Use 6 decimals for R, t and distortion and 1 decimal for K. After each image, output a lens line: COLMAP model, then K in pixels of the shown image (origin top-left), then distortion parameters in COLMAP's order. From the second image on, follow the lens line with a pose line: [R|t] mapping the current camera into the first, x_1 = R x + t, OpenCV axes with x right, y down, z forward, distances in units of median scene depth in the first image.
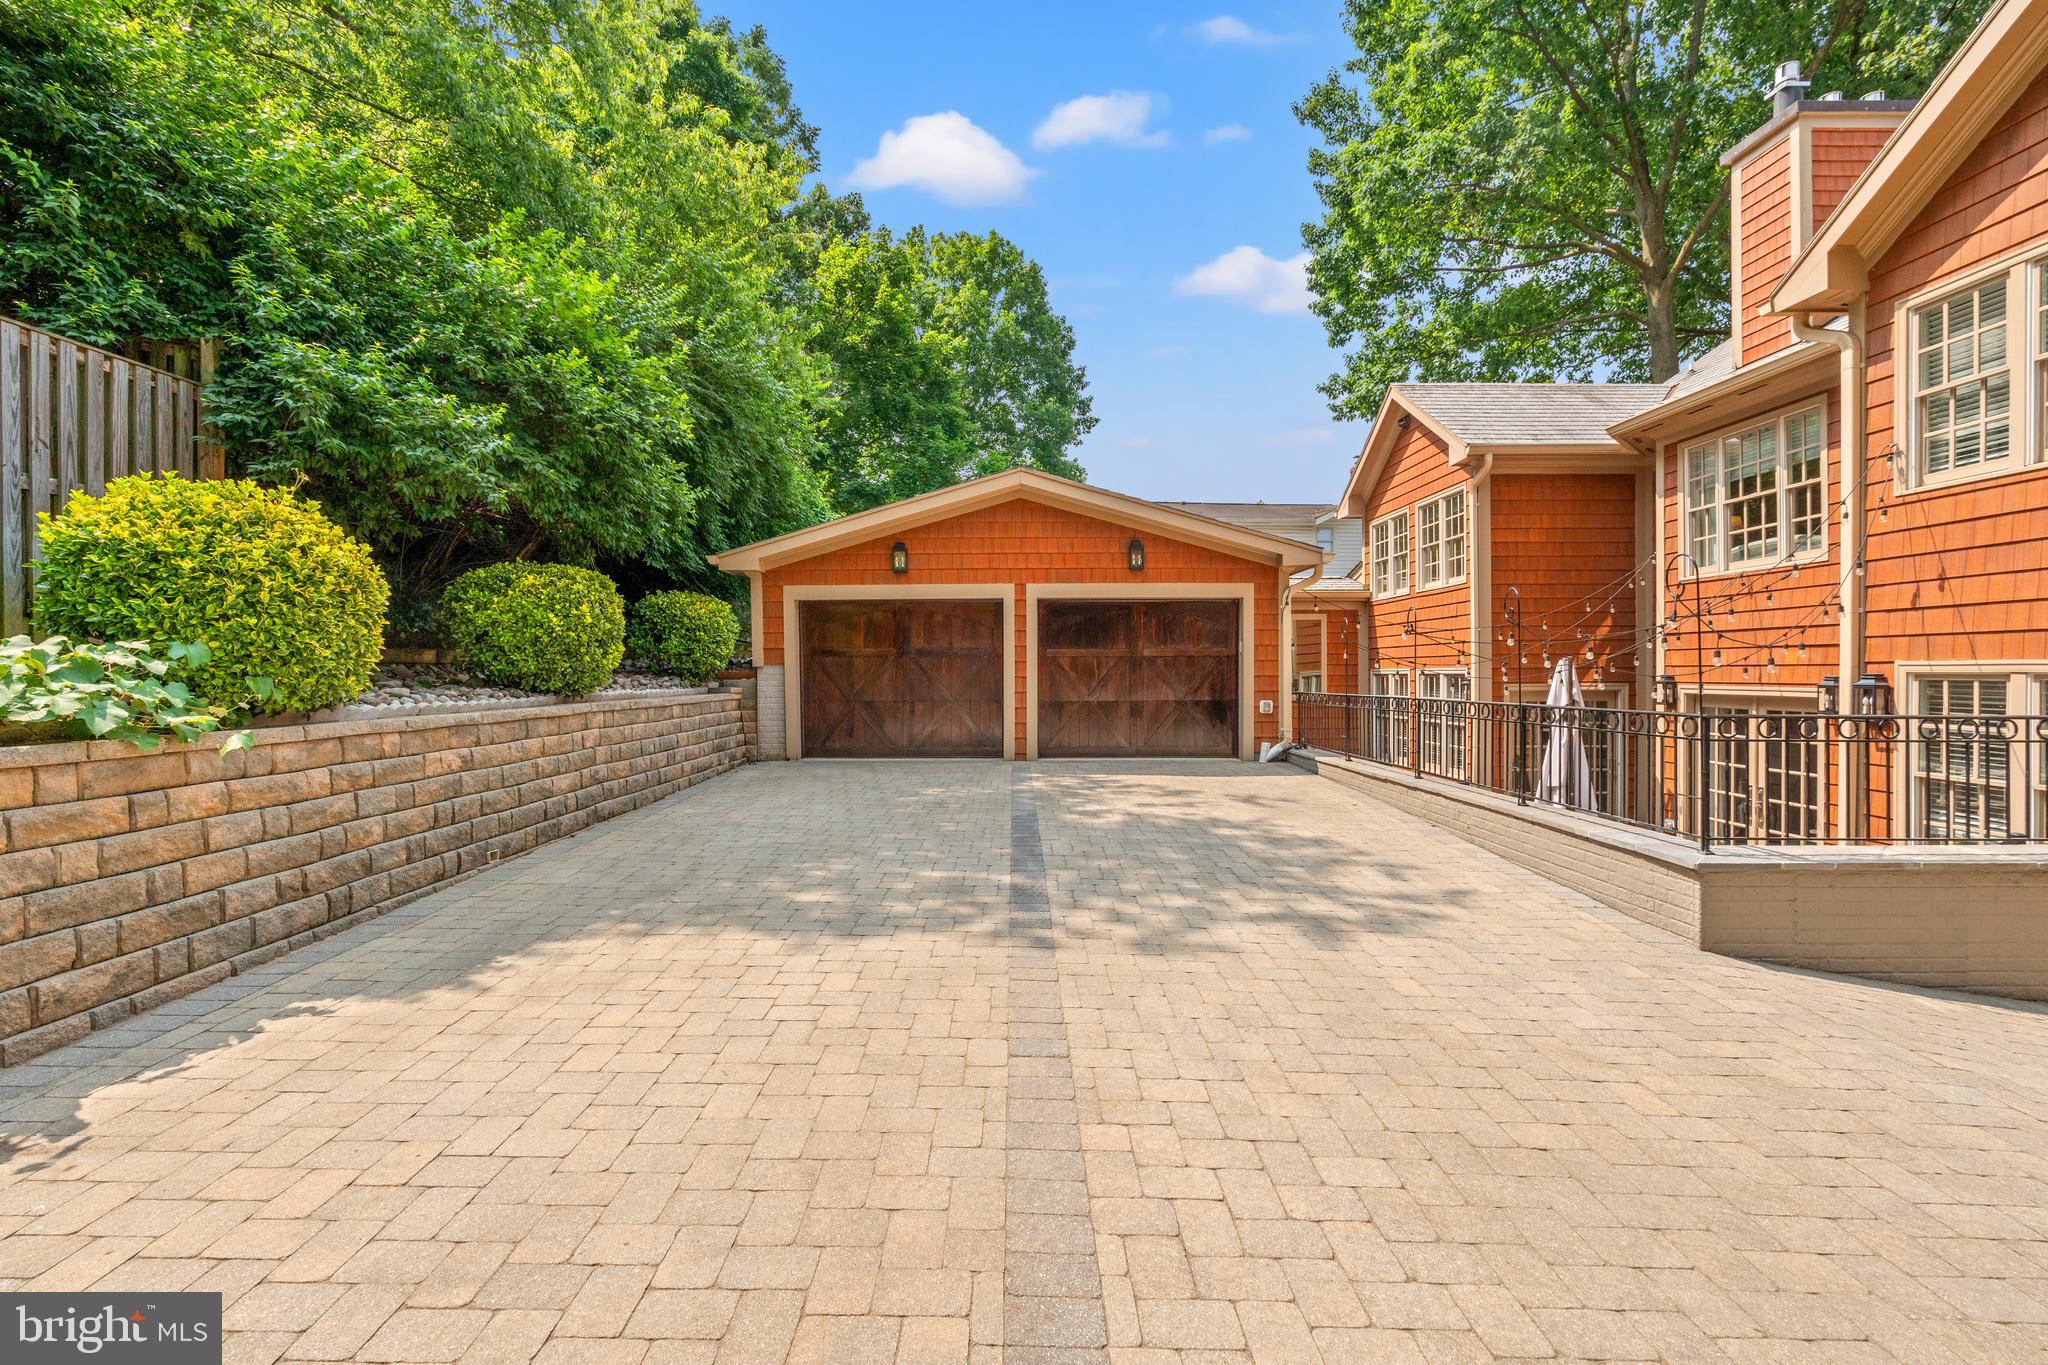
lens RADIAL K [[908.2, 0, 1026.6], [0, 908.2, 679.6], [0, 0, 1]] dist [-0.003676, 0.000507]
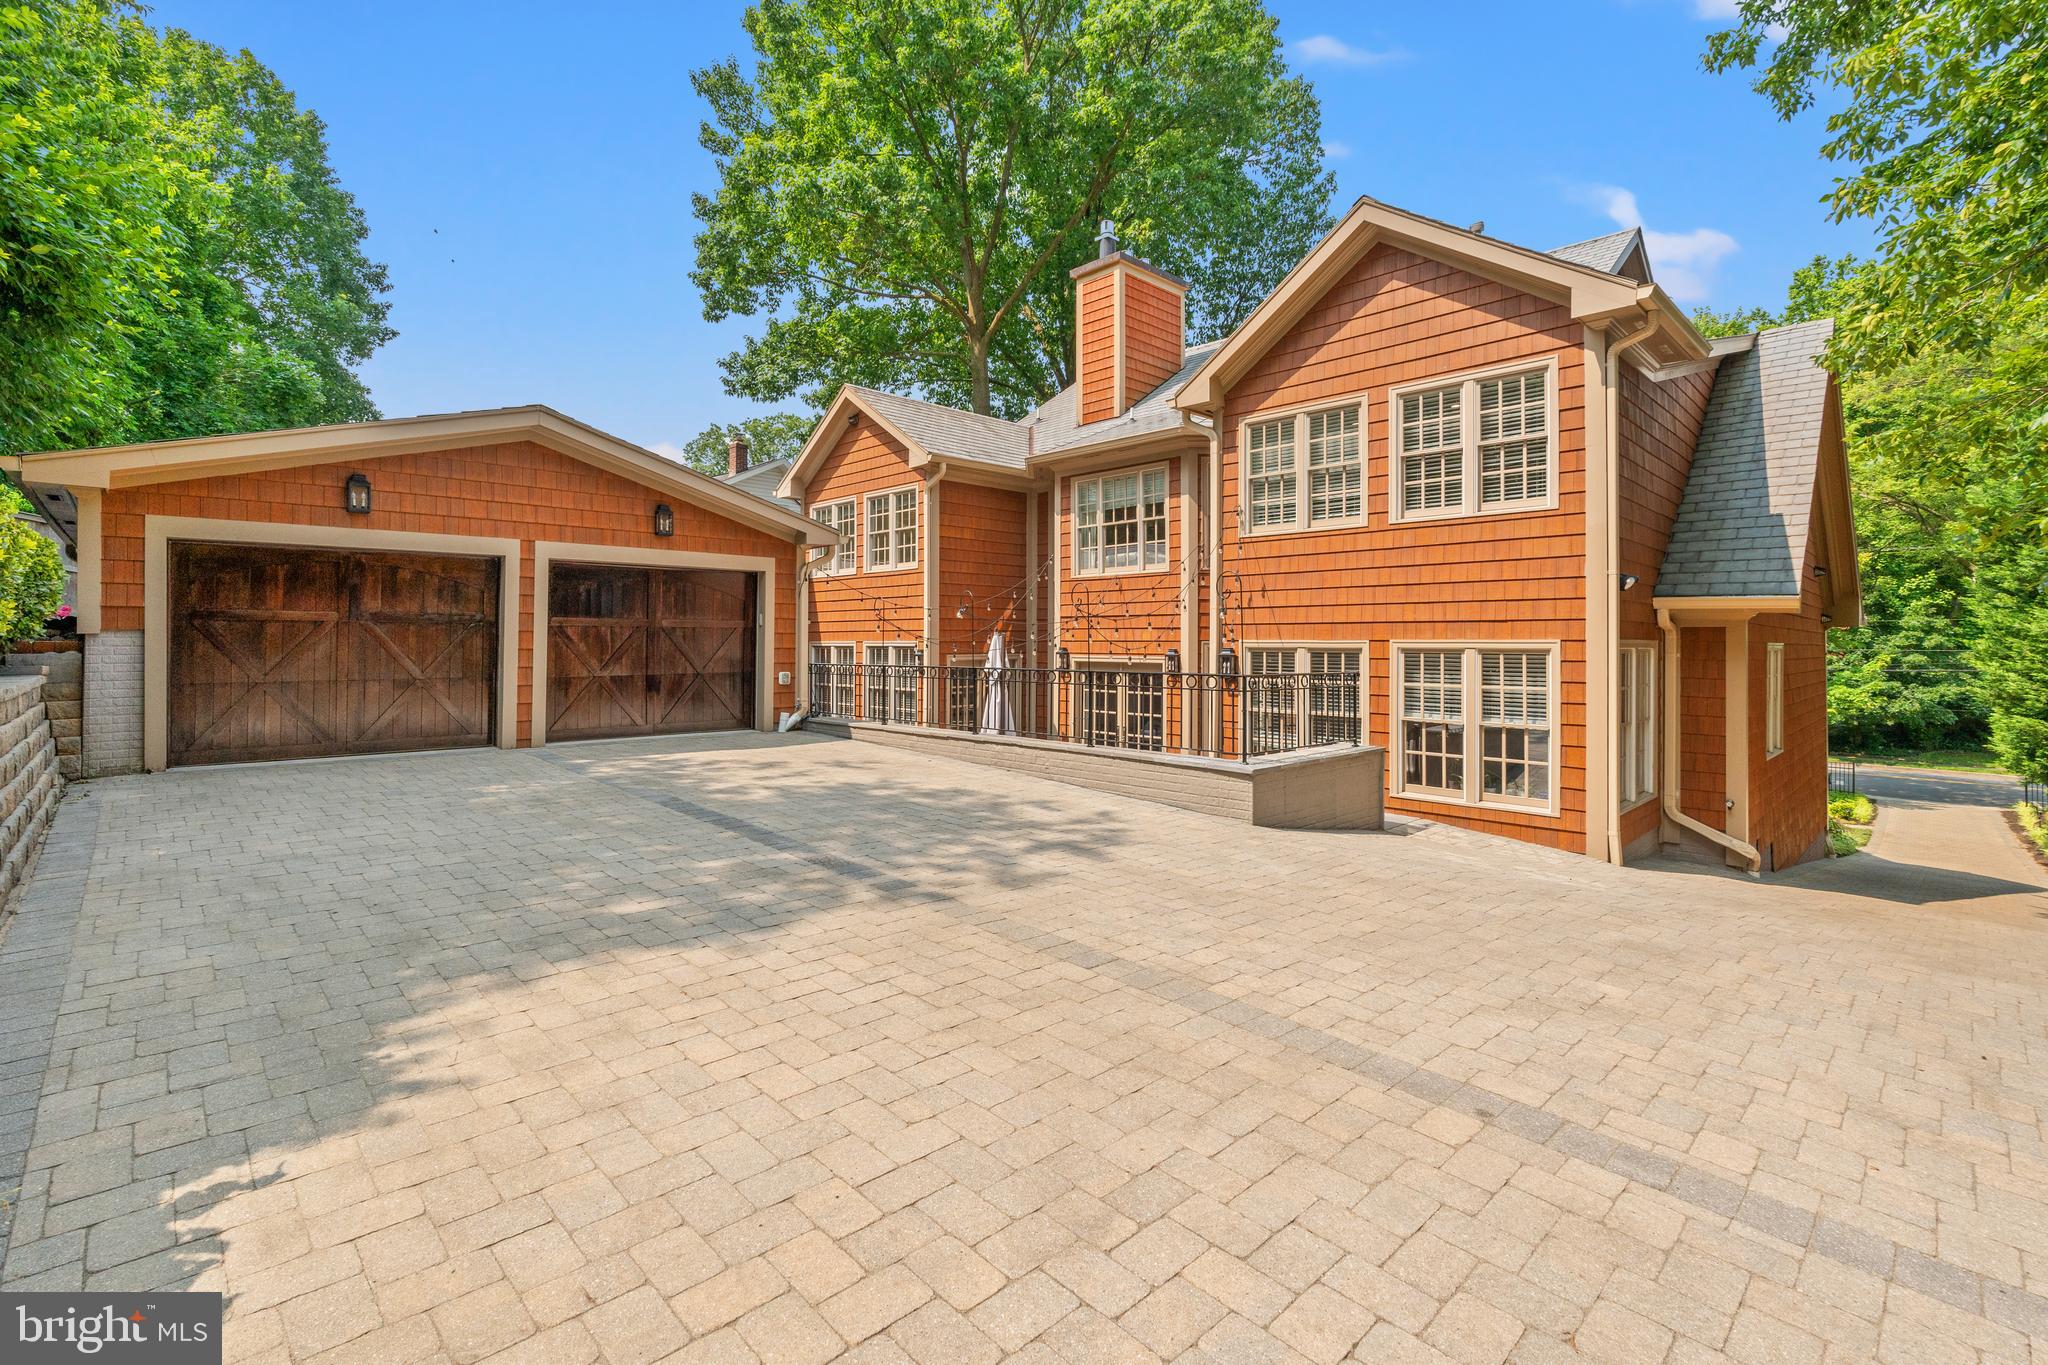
lens RADIAL K [[908.2, 0, 1047.9], [0, 908.2, 633.4], [0, 0, 1]] dist [-0.003676, 0.000507]
pose [[0.721550, 0.011680, 0.692263, -0.298757], [0.000790, 0.999843, -0.017693, -0.002878], [-0.692361, 0.013314, 0.721428, 0.054259]]
